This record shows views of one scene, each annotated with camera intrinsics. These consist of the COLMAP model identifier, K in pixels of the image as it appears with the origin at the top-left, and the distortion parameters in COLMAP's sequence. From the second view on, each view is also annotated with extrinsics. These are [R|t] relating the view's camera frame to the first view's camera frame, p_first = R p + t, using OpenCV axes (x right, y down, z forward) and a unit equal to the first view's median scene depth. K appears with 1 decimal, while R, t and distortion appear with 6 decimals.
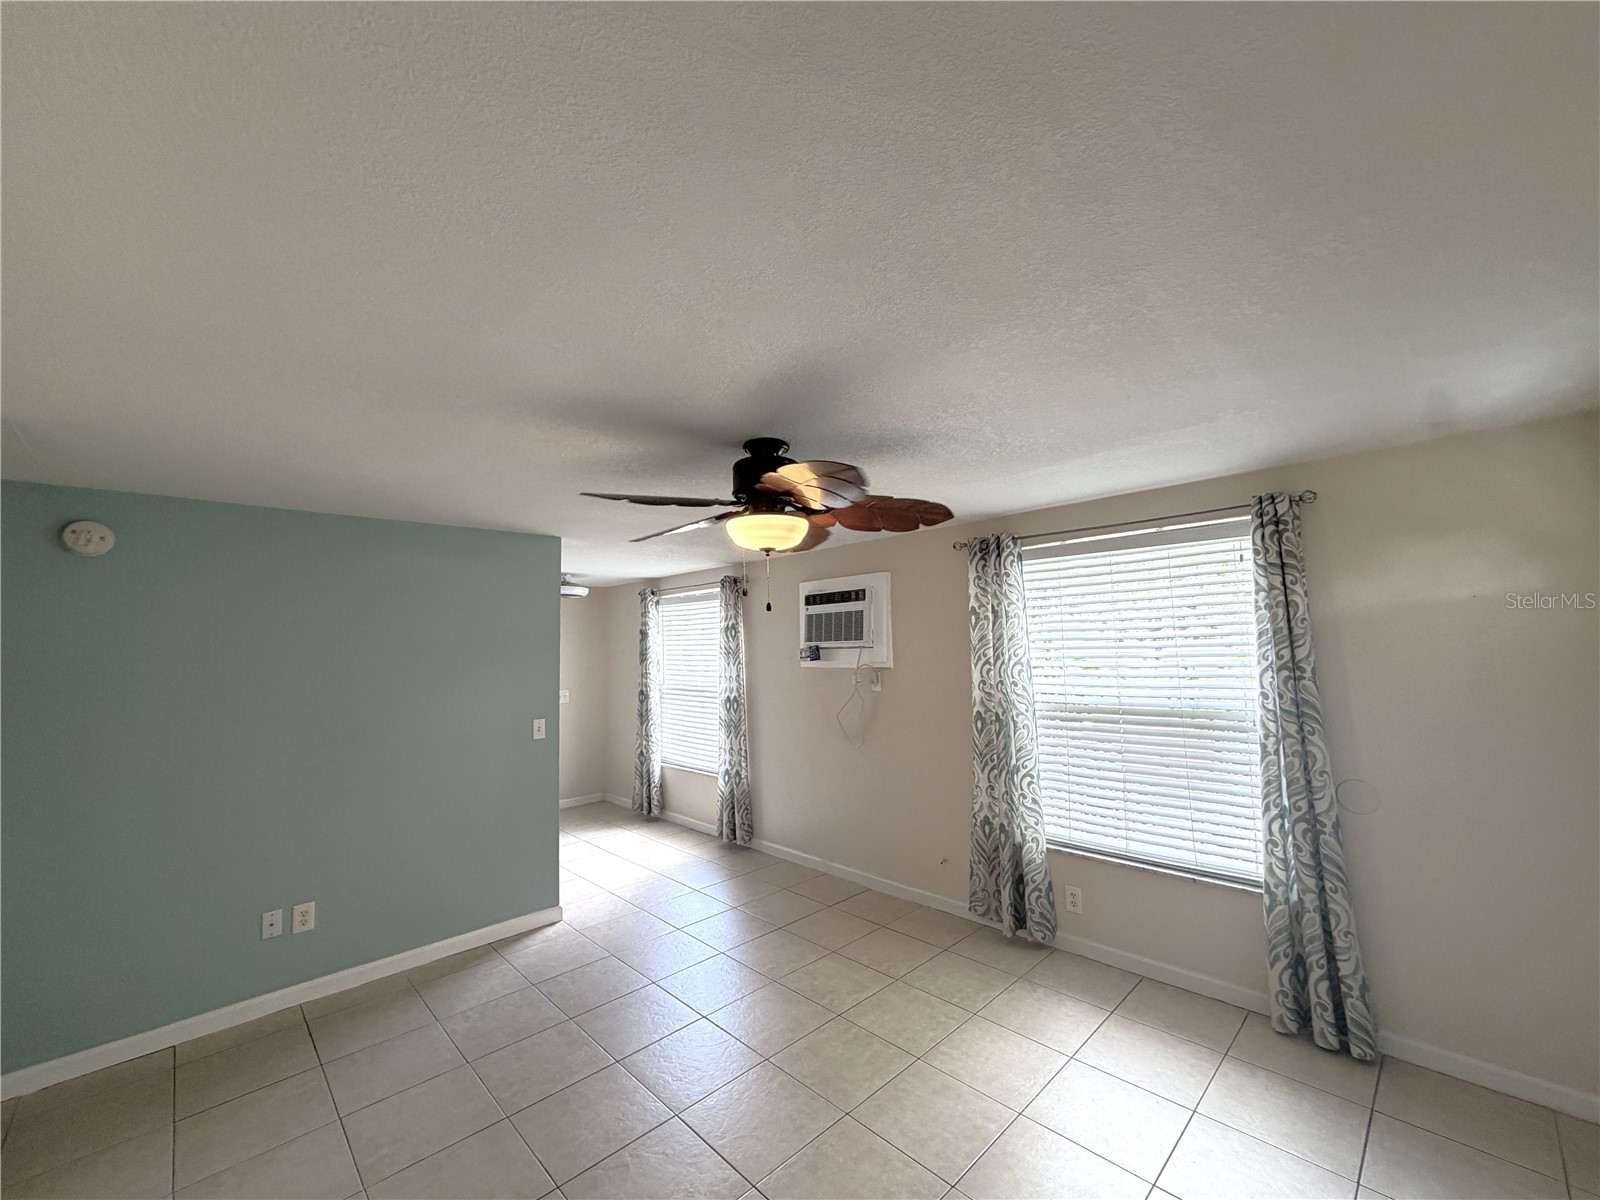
lens RADIAL K [[635.3, 0, 795.0], [0, 635.3, 594.9], [0, 0, 1]] dist [-0.000327, -0.000398]
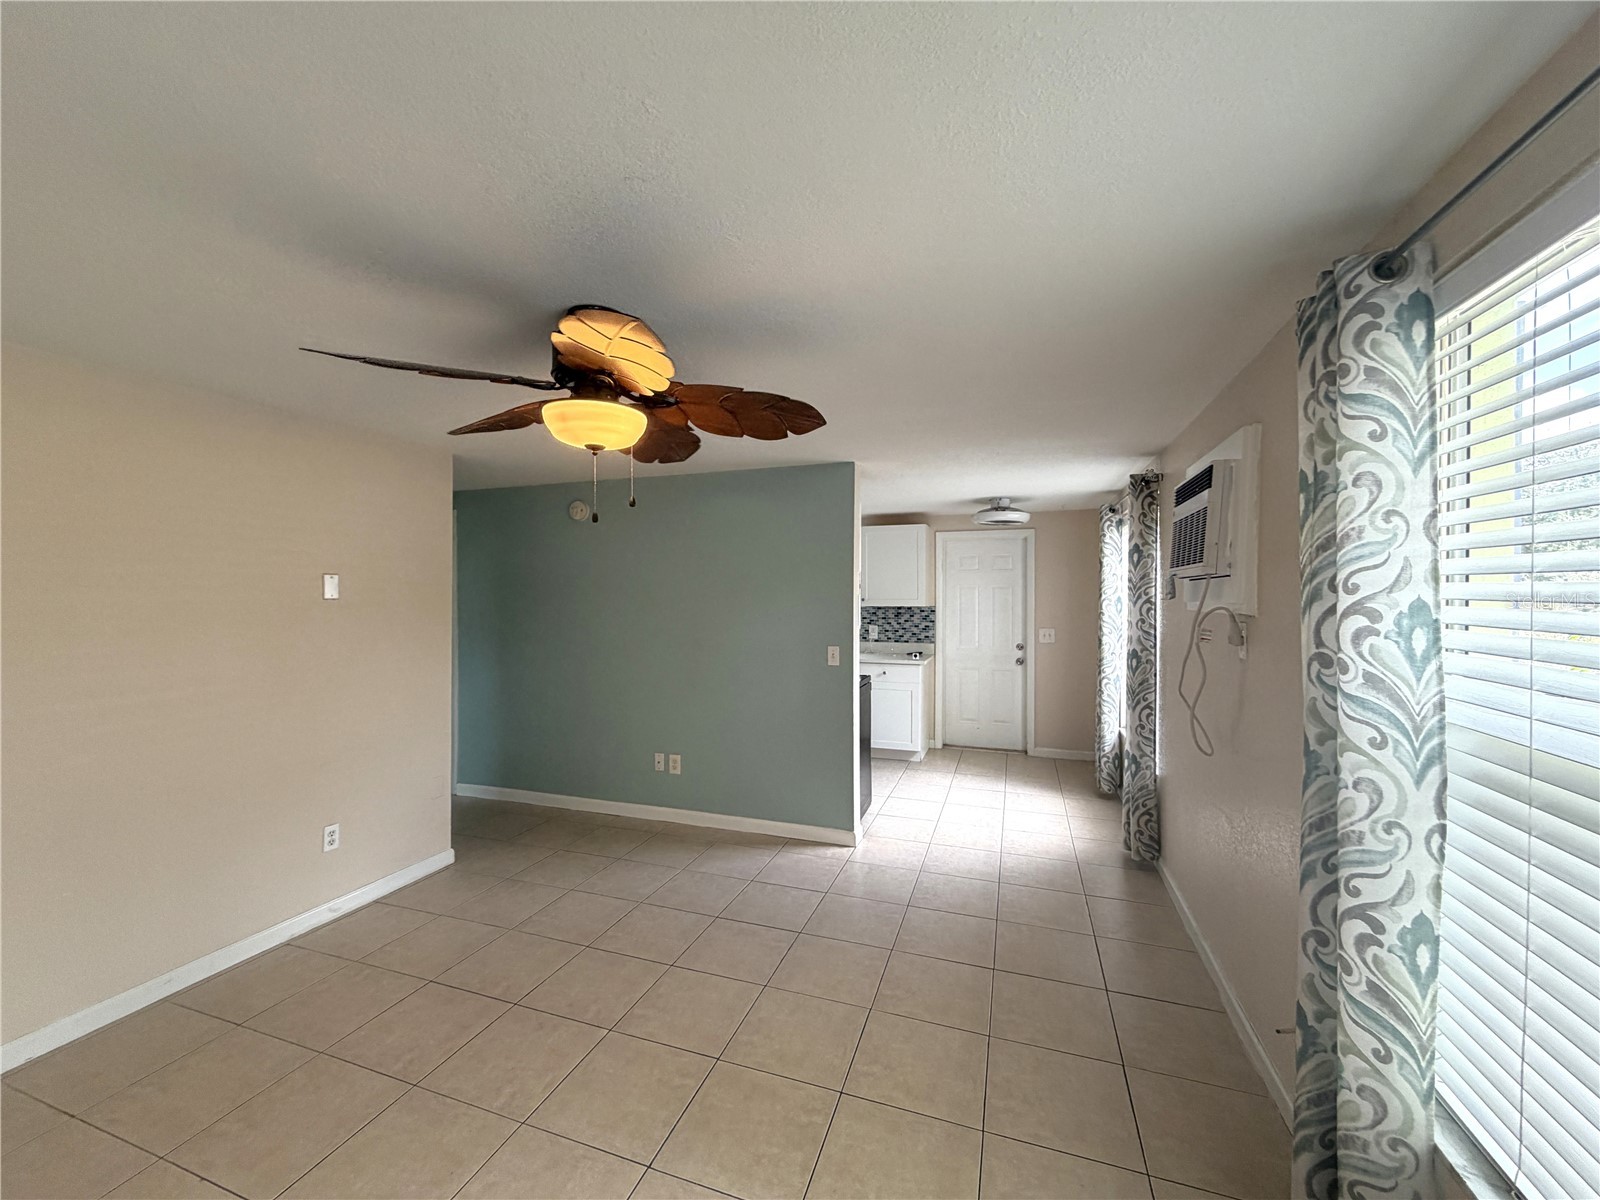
lens RADIAL K [[635.3, 0, 795.0], [0, 635.3, 594.9], [0, 0, 1]] dist [-0.000327, -0.000398]
pose [[0.449708, 0.021373, -0.892920, 0.502870], [0.062432, 0.996516, 0.055296, 0.055692], [0.890991, -0.080614, 0.446807, 0.522425]]
